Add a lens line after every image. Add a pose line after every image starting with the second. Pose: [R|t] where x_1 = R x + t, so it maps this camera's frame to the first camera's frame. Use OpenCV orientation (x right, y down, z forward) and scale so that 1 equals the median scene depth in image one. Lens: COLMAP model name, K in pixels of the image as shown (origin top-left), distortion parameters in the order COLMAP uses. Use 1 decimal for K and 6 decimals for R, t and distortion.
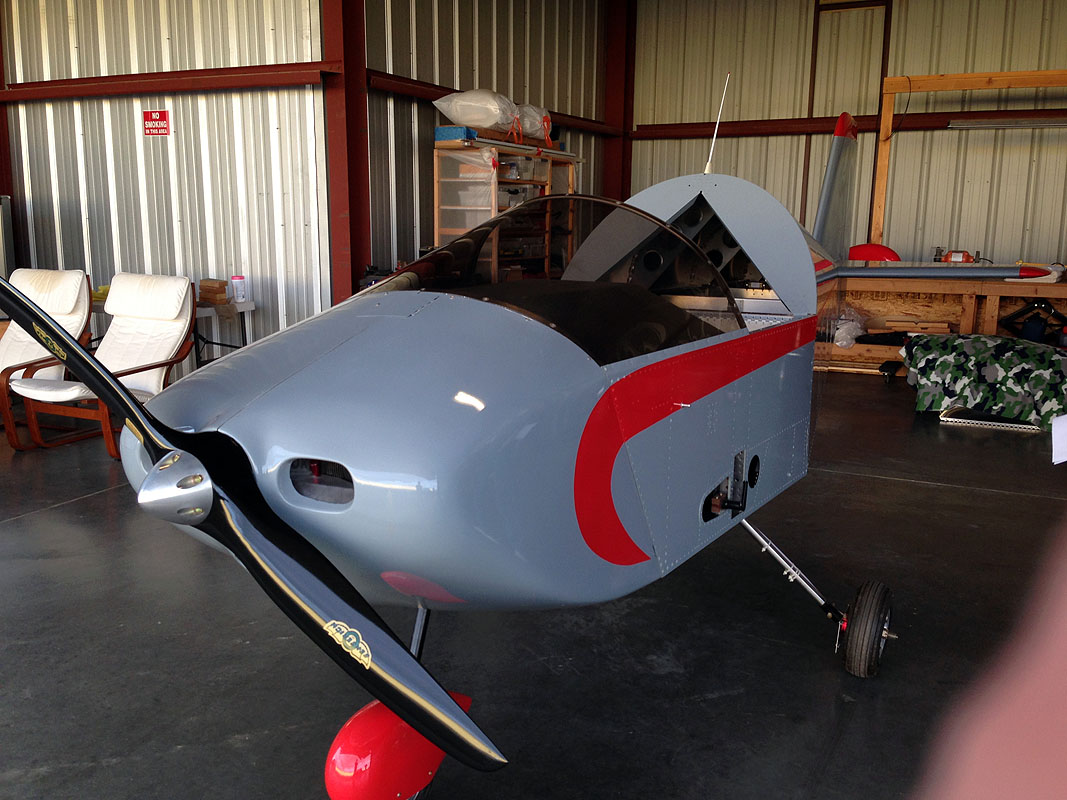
lens RADIAL K [[978.5, 0, 533.5], [0, 978.5, 400.0], [0, 0, 1]] dist [0.129597, -0.202175]
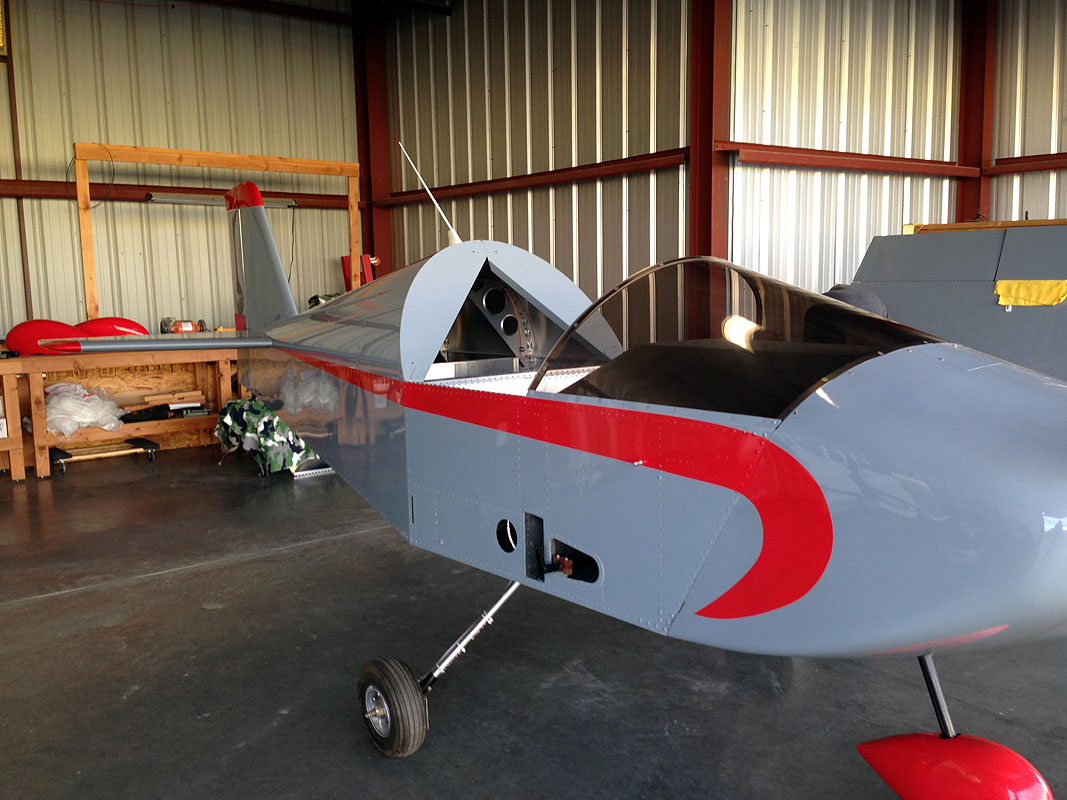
lens RADIAL K [[963.3, 0, 533.5], [0, 963.3, 400.0], [0, 0, 1]] dist [0.257296, -0.429958]
pose [[0.429678, -0.134617, 0.892891, -0.342663], [0.195676, 0.979210, 0.053468, -0.054752], [-0.881526, 0.151744, 0.447086, 0.245143]]
